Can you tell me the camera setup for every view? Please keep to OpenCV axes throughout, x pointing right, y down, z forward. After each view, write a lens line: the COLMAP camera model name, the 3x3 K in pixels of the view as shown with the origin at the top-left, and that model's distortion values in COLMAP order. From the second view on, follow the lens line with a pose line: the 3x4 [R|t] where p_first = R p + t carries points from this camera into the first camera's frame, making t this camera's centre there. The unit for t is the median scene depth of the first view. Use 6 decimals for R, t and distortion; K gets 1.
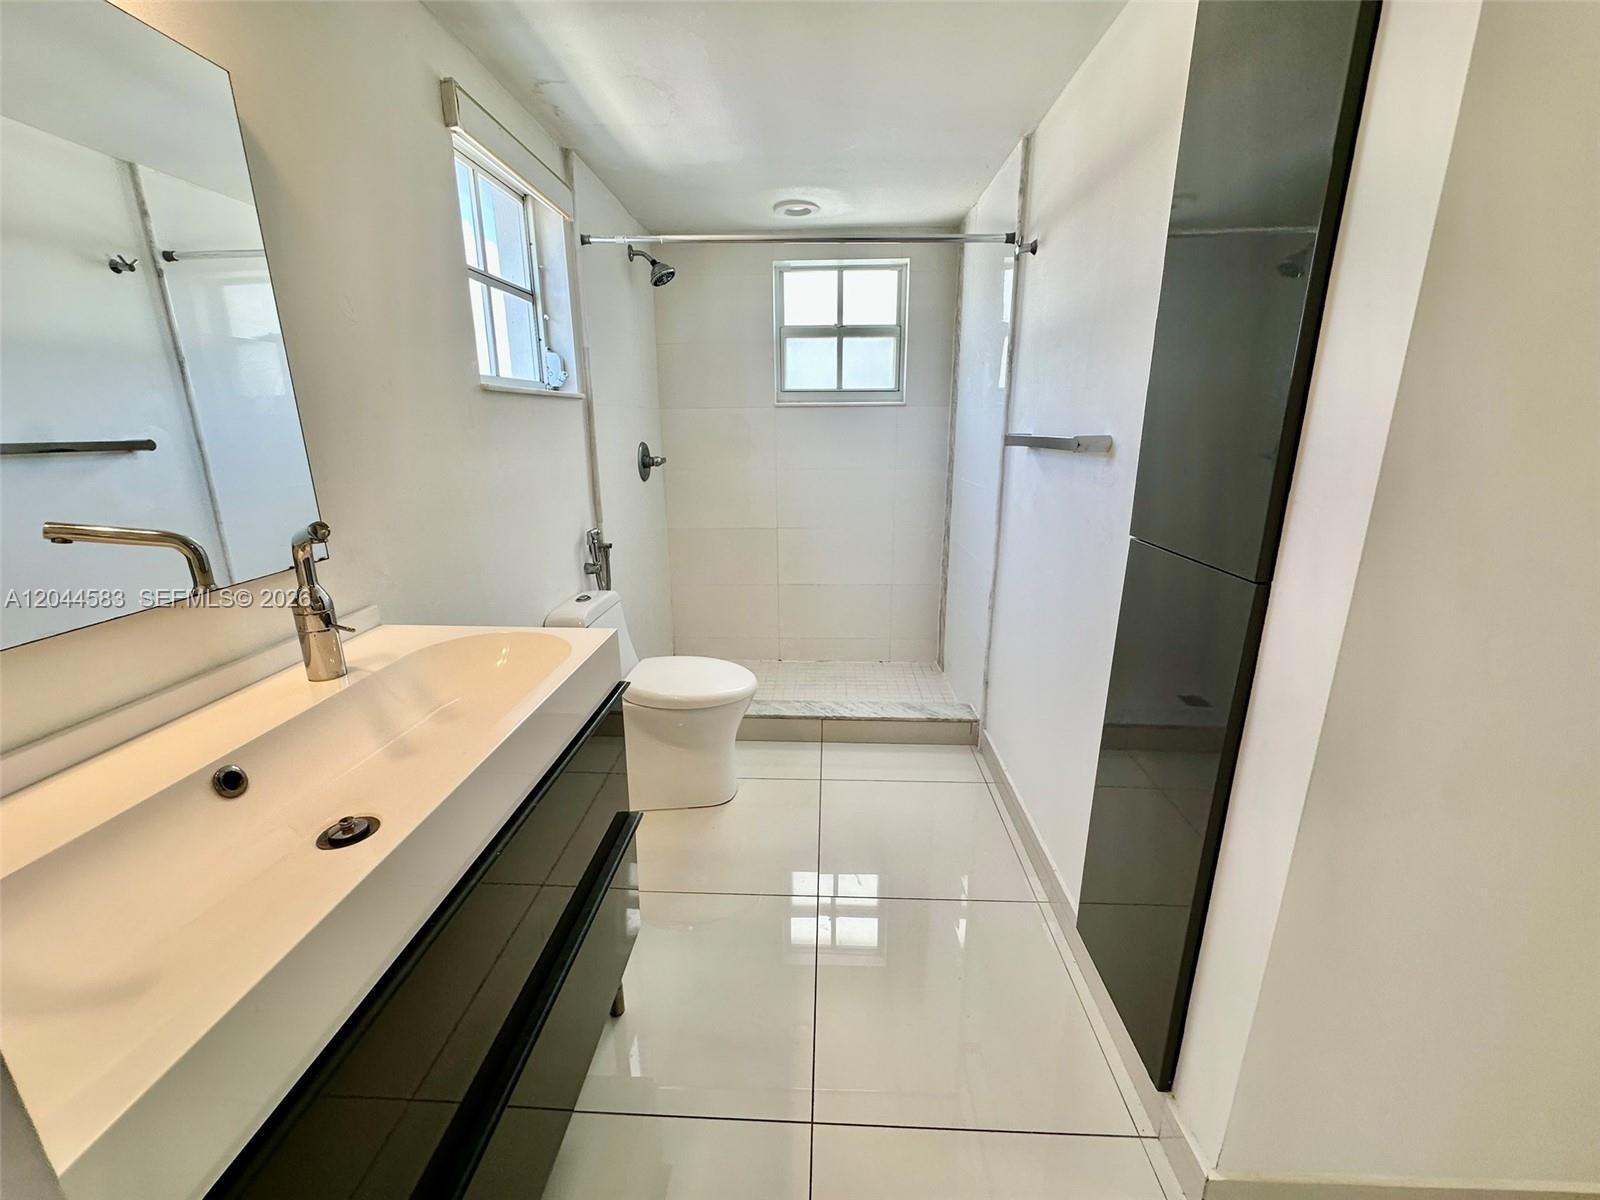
lens RADIAL K [[641.5, 0, 800.0], [0, 641.5, 597.0], [0, 0, 1]] dist [-0.004786, 0.000598]
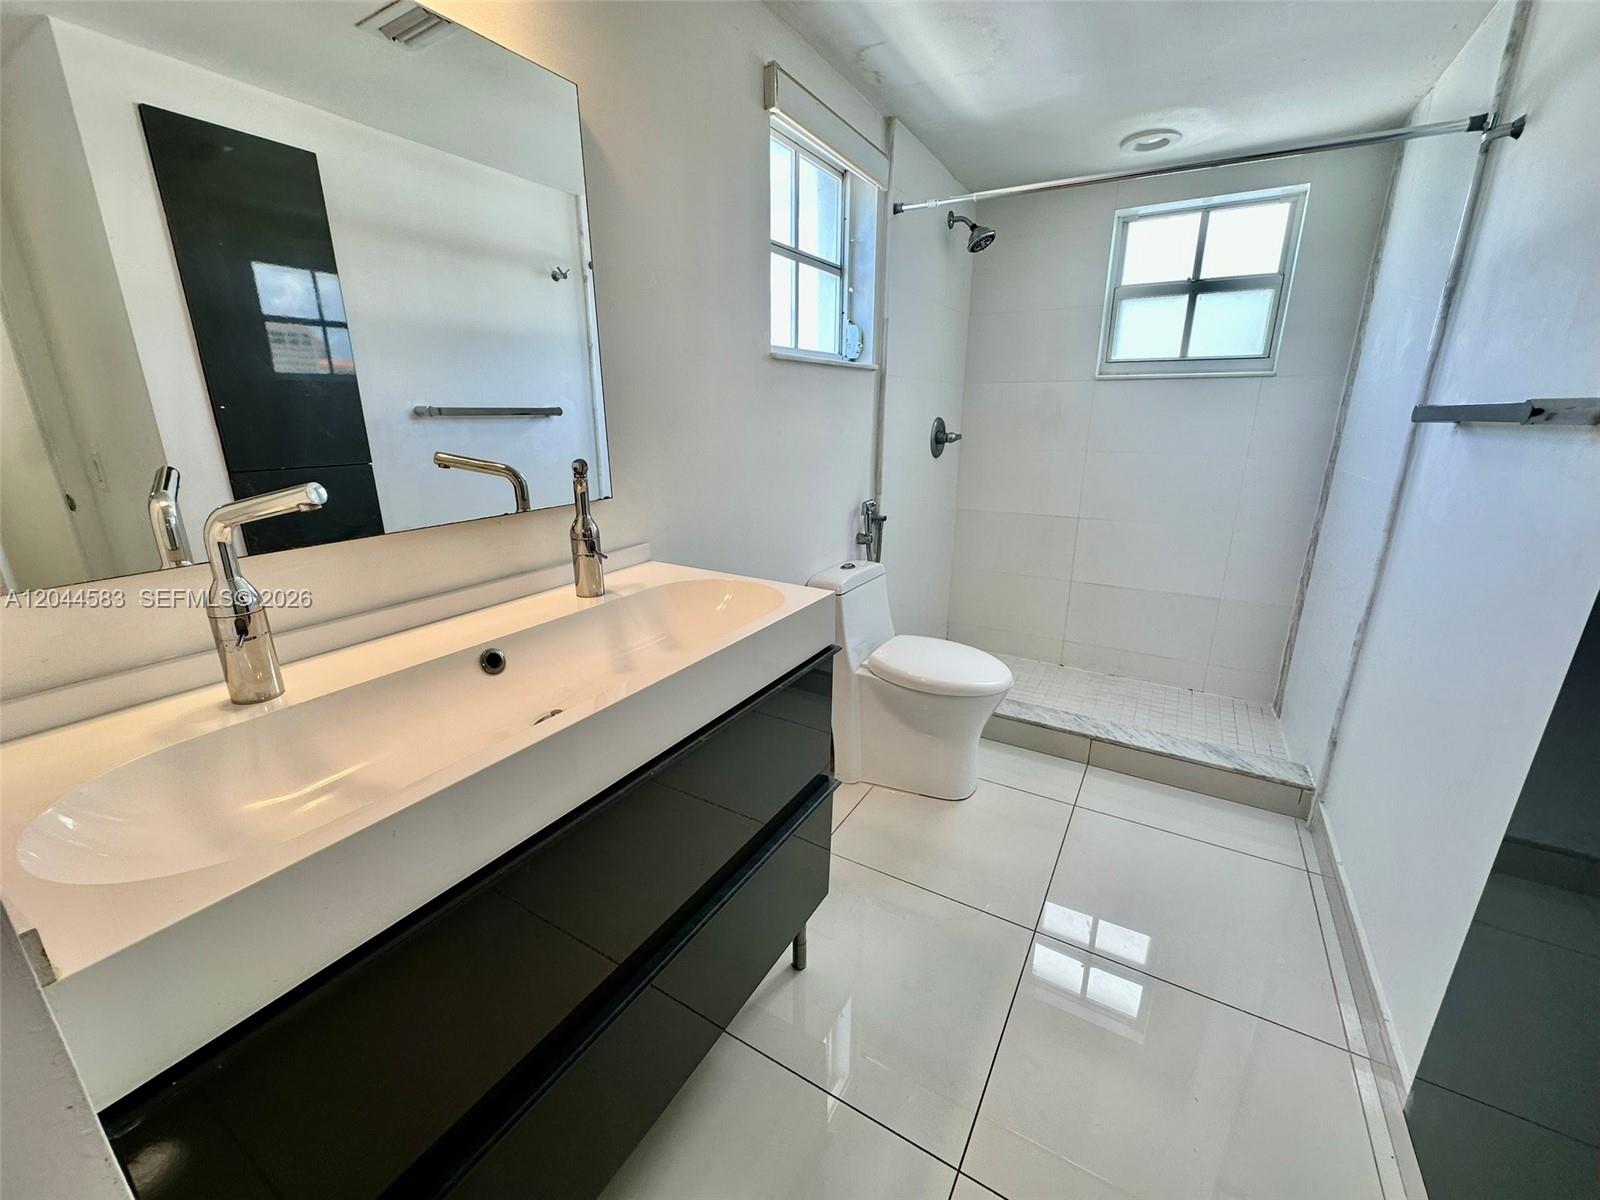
lens RADIAL K [[641.5, 0, 800.0], [0, 641.5, 597.0], [0, 0, 1]] dist [-0.004786, 0.000598]
pose [[0.880191, 0.138001, -0.454114, 0.063306], [-0.128570, 0.990349, 0.051756, 0.007323], [0.456874, 0.012830, 0.889439, 0.052711]]
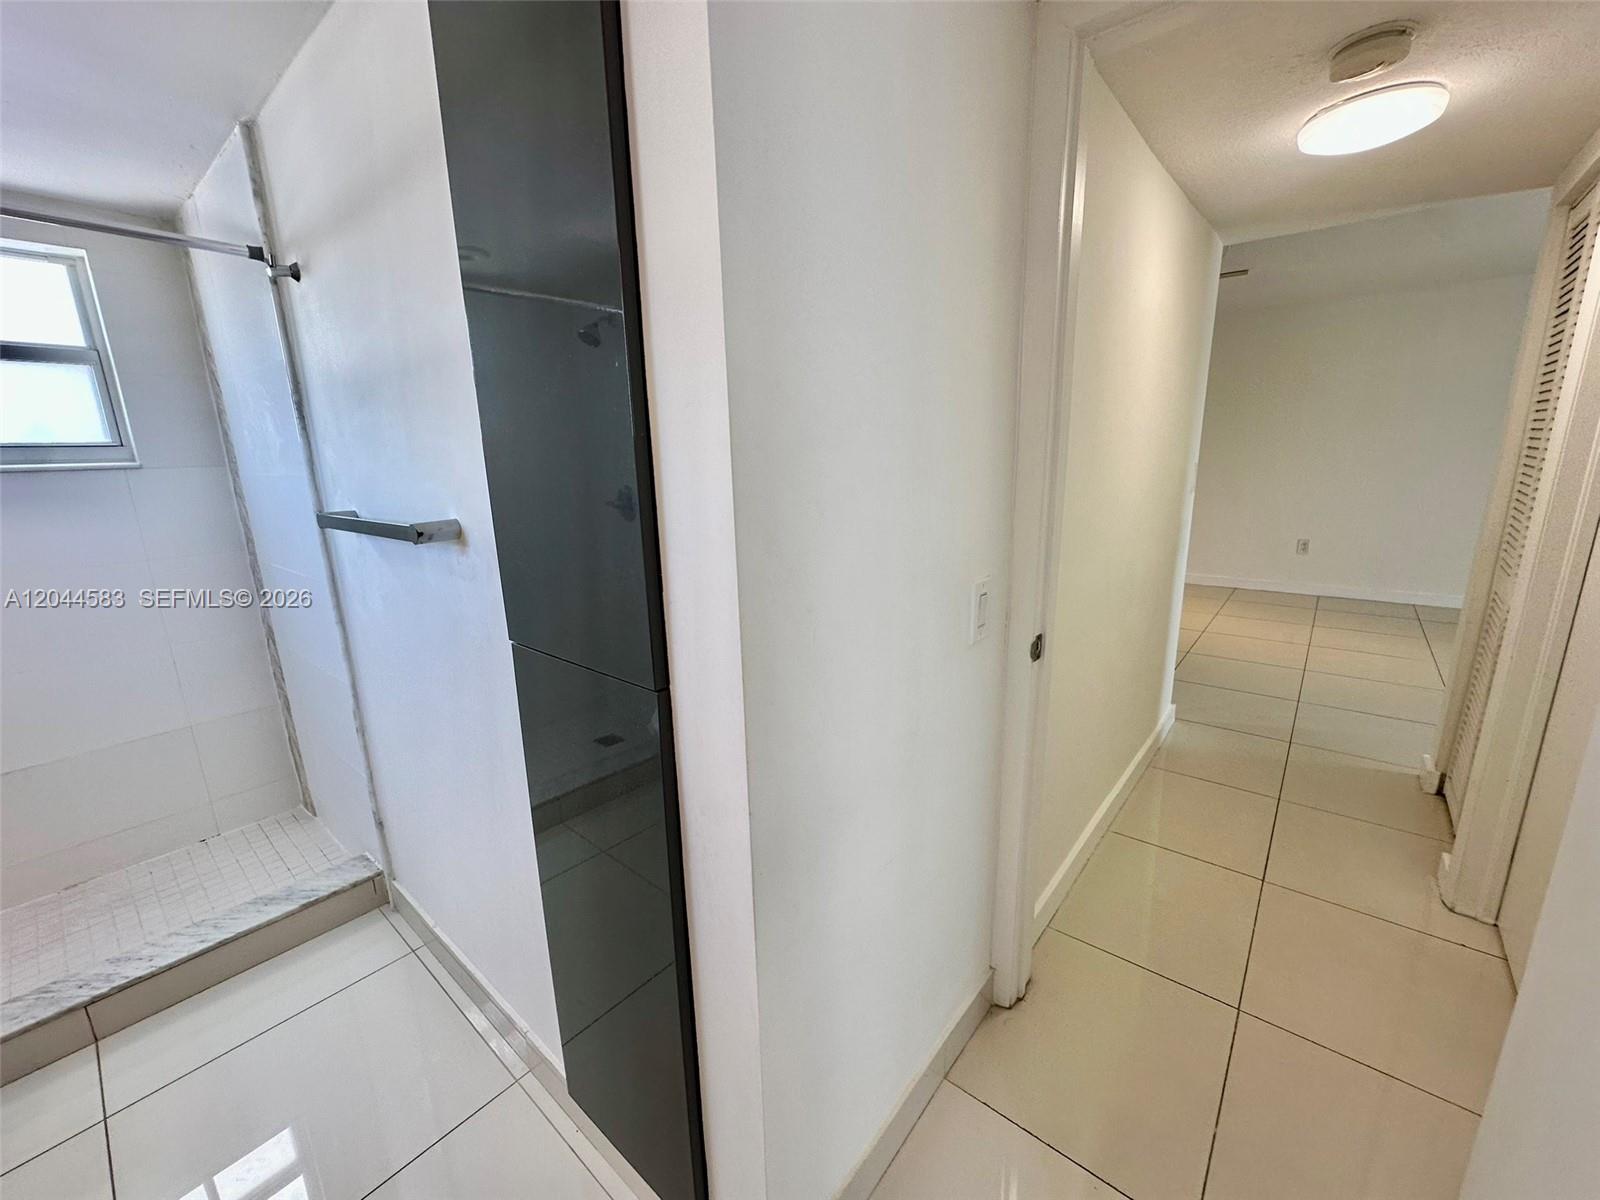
lens RADIAL K [[639.1, 0, 797.1], [0, 639.1, 597.7], [0, 0, 1]] dist [-0.008857, 0.002344]
pose [[0.611003, -0.188183, 0.768935, 0.065889], [0.228919, 0.971837, 0.055938, -0.063981], [-0.757806, 0.141846, 0.636874, 0.102342]]
